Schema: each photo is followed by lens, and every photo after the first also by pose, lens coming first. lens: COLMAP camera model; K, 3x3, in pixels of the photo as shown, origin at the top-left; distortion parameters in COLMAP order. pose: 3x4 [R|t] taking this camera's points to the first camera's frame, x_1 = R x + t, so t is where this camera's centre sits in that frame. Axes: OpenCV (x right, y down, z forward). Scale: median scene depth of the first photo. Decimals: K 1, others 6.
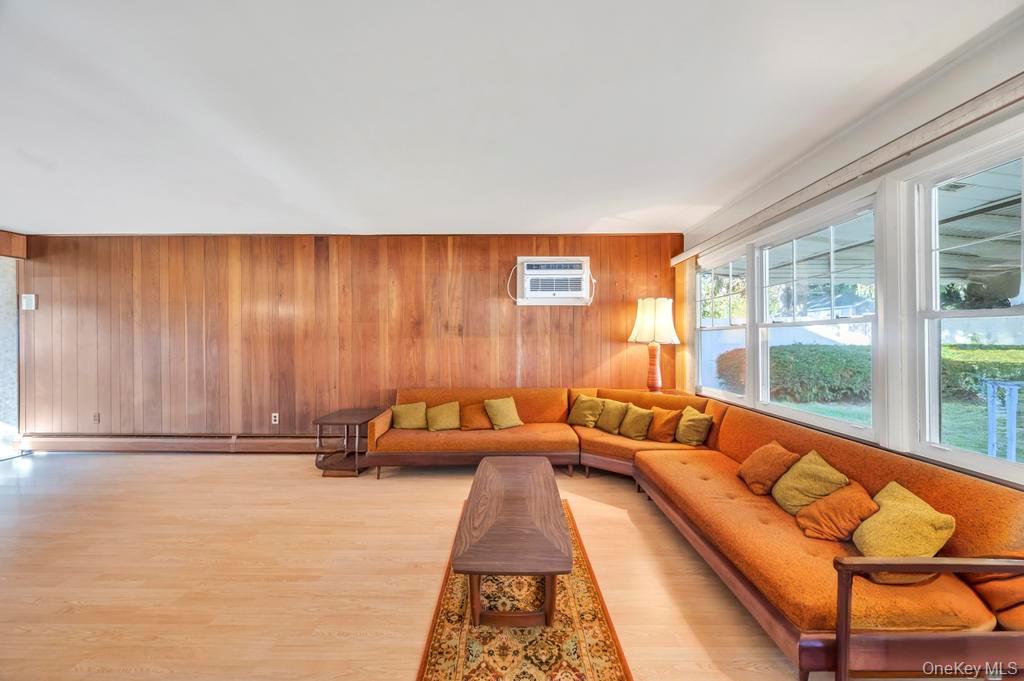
lens RADIAL K [[409.5, 0, 510.0], [0, 409.5, 339.0], [0, 0, 1]] dist [-0.000304, 0.000431]
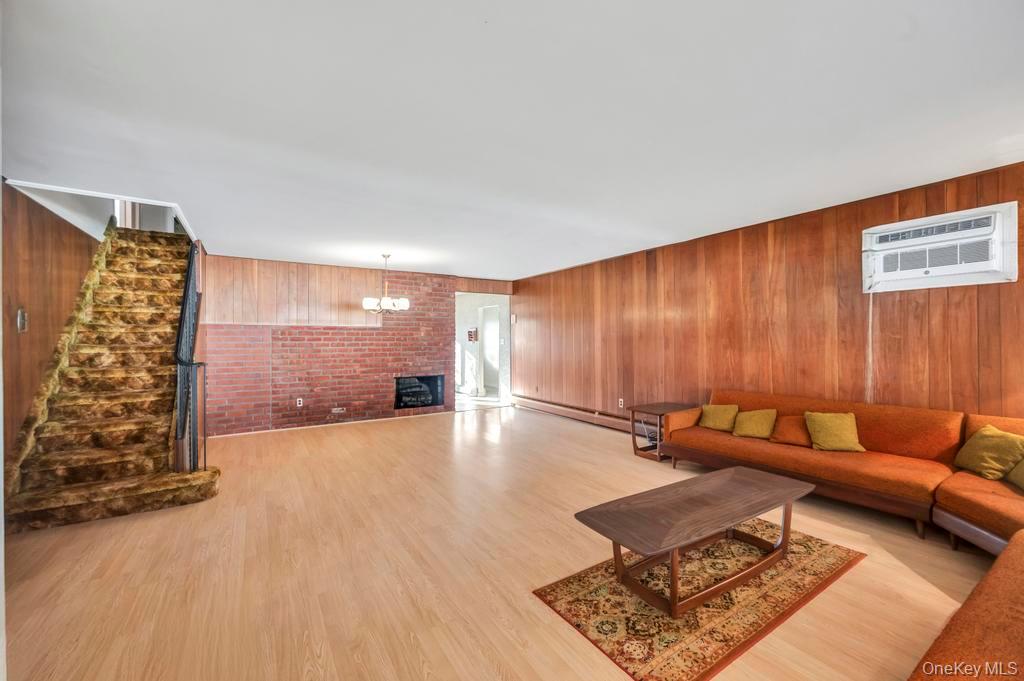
lens RADIAL K [[409.5, 0, 509.5], [0, 409.5, 343.3], [0, 0, 1]] dist [-0.000304, 0.000431]
pose [[0.539956, 0.003283, -0.841687, 0.296461], [0.007289, 0.999937, 0.008576, -0.001582], [0.841662, -0.010766, 0.539898, 0.040777]]
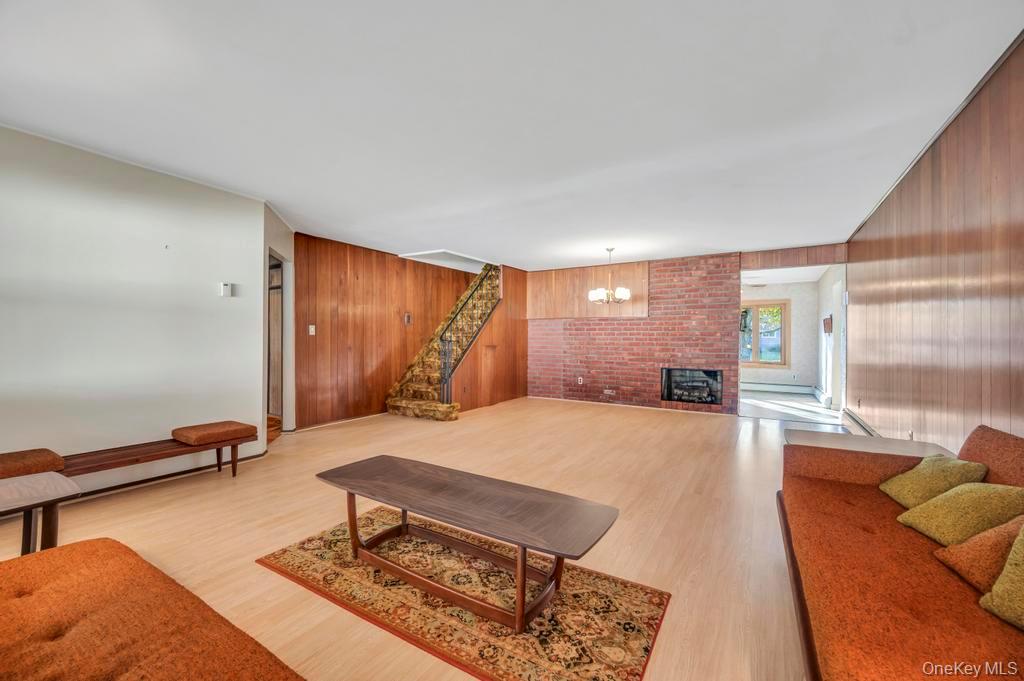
lens RADIAL K [[409.5, 0, 513.1], [0, 409.5, 338.3], [0, 0, 1]] dist [-0.000304, 0.000431]
pose [[-0.513419, -0.004174, -0.858128, 0.346670], [-0.003361, 0.999990, -0.002853, 0.033220], [0.858131, 0.001419, -0.513428, 0.791399]]
